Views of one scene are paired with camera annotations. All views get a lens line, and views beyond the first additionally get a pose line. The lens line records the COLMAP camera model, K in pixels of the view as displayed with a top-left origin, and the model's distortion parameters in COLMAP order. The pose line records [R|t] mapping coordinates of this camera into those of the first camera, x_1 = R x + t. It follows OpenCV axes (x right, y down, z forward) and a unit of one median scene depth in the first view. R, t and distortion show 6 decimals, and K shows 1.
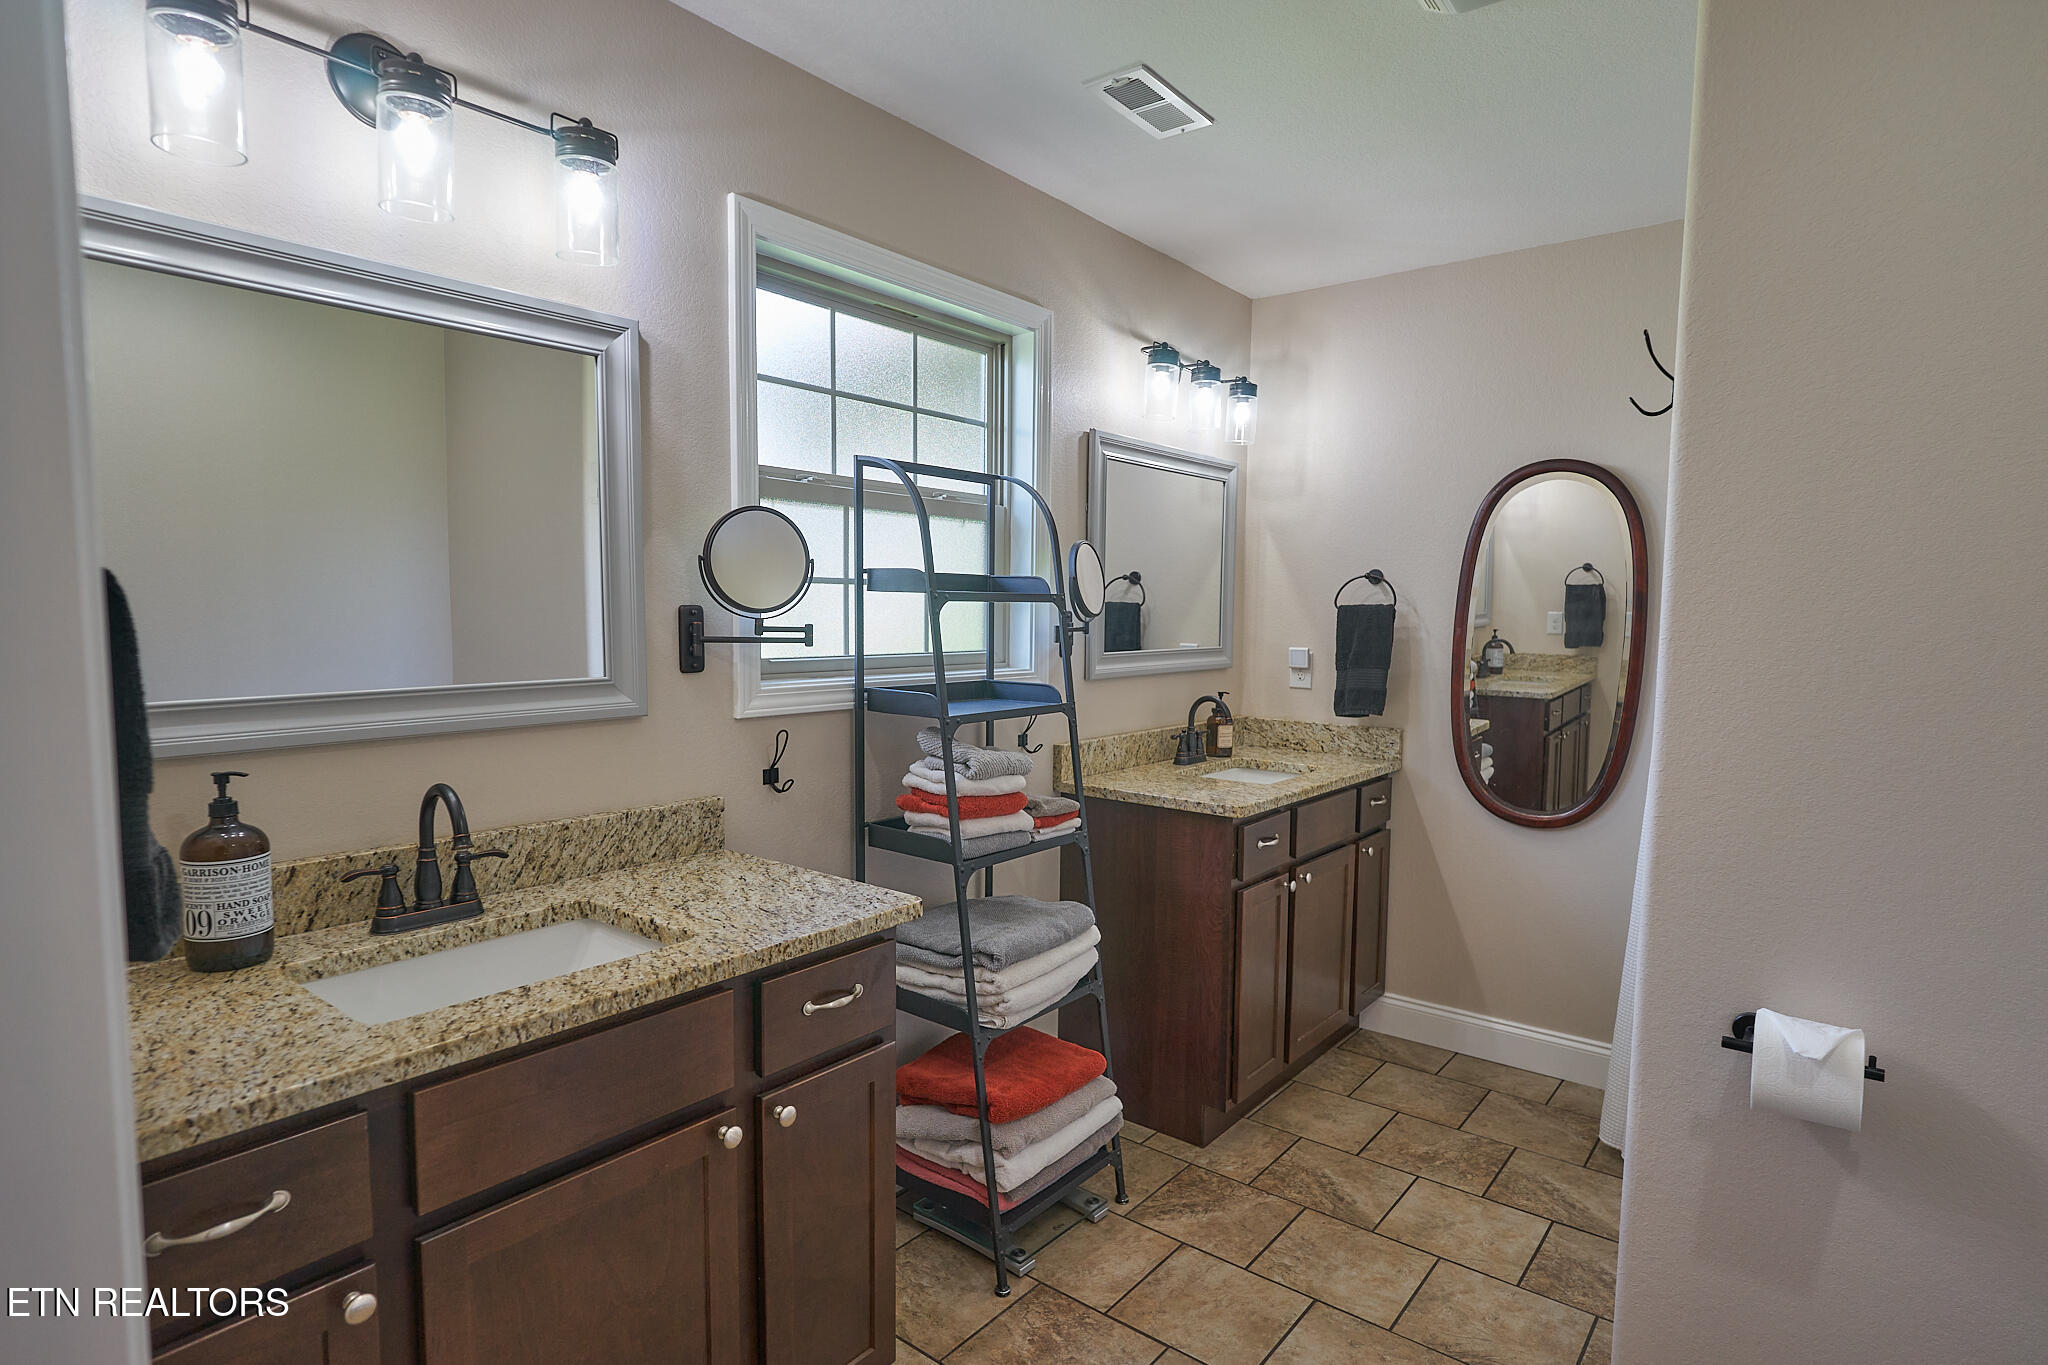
lens RADIAL K [[1071.0, 0, 1021.3], [0, 1071.0, 695.1], [0, 0, 1]] dist [-0.000314, -0.001006]
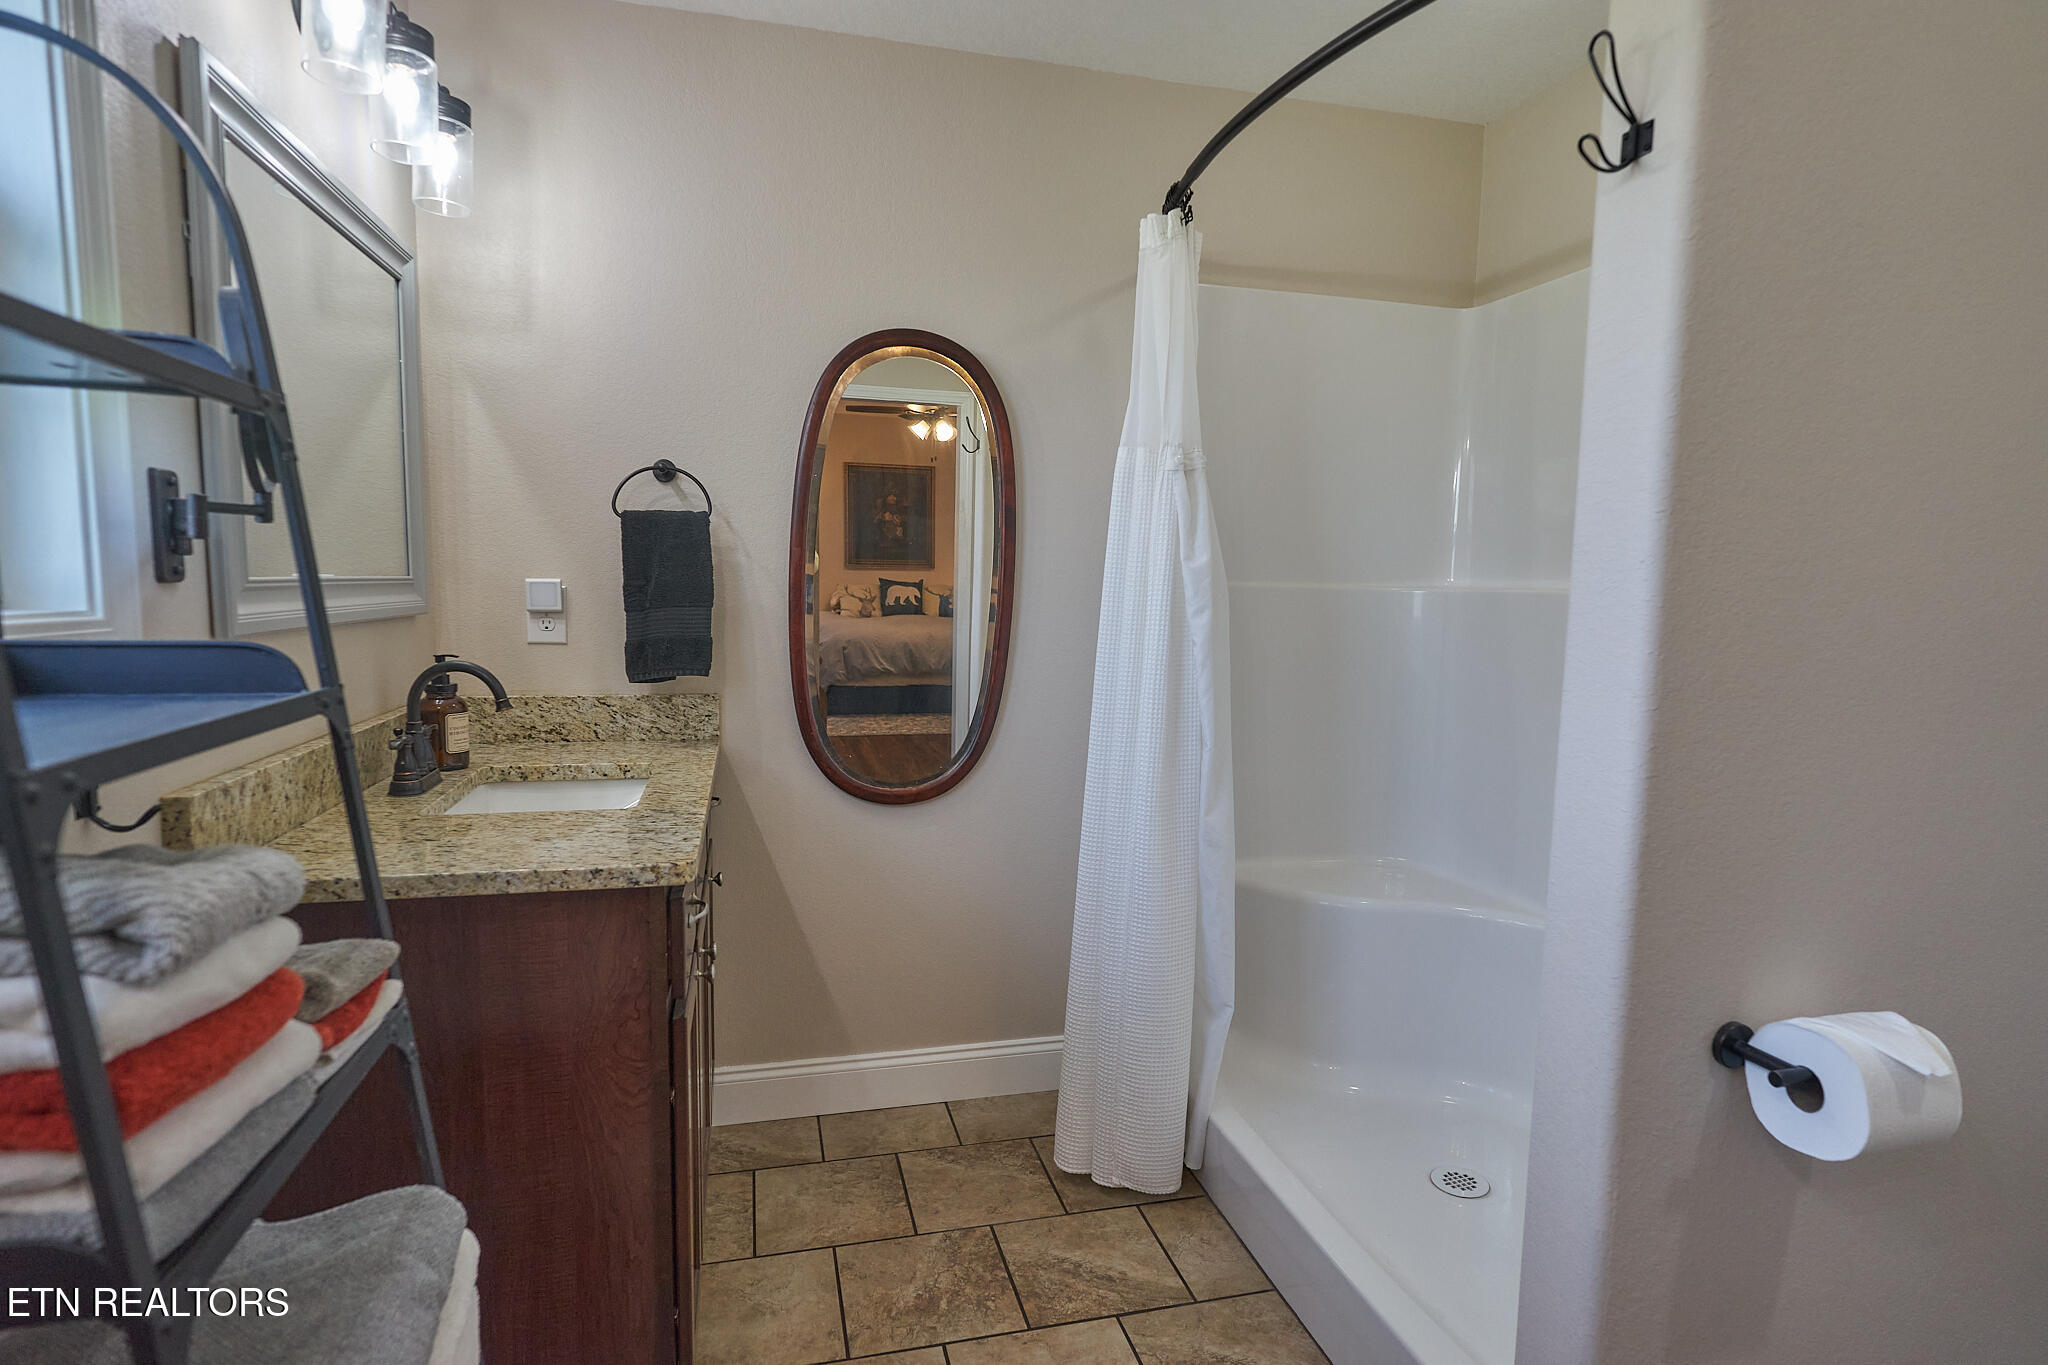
lens RADIAL K [[1071.0, 0, 1021.3], [0, 1071.0, 695.1], [0, 0, 1]] dist [-0.000314, -0.001006]
pose [[0.599758, -0.082866, 0.795879, -0.082775], [0.053959, 0.996548, 0.063097, -0.000954], [-0.798360, 0.005102, 0.602158, 0.428773]]
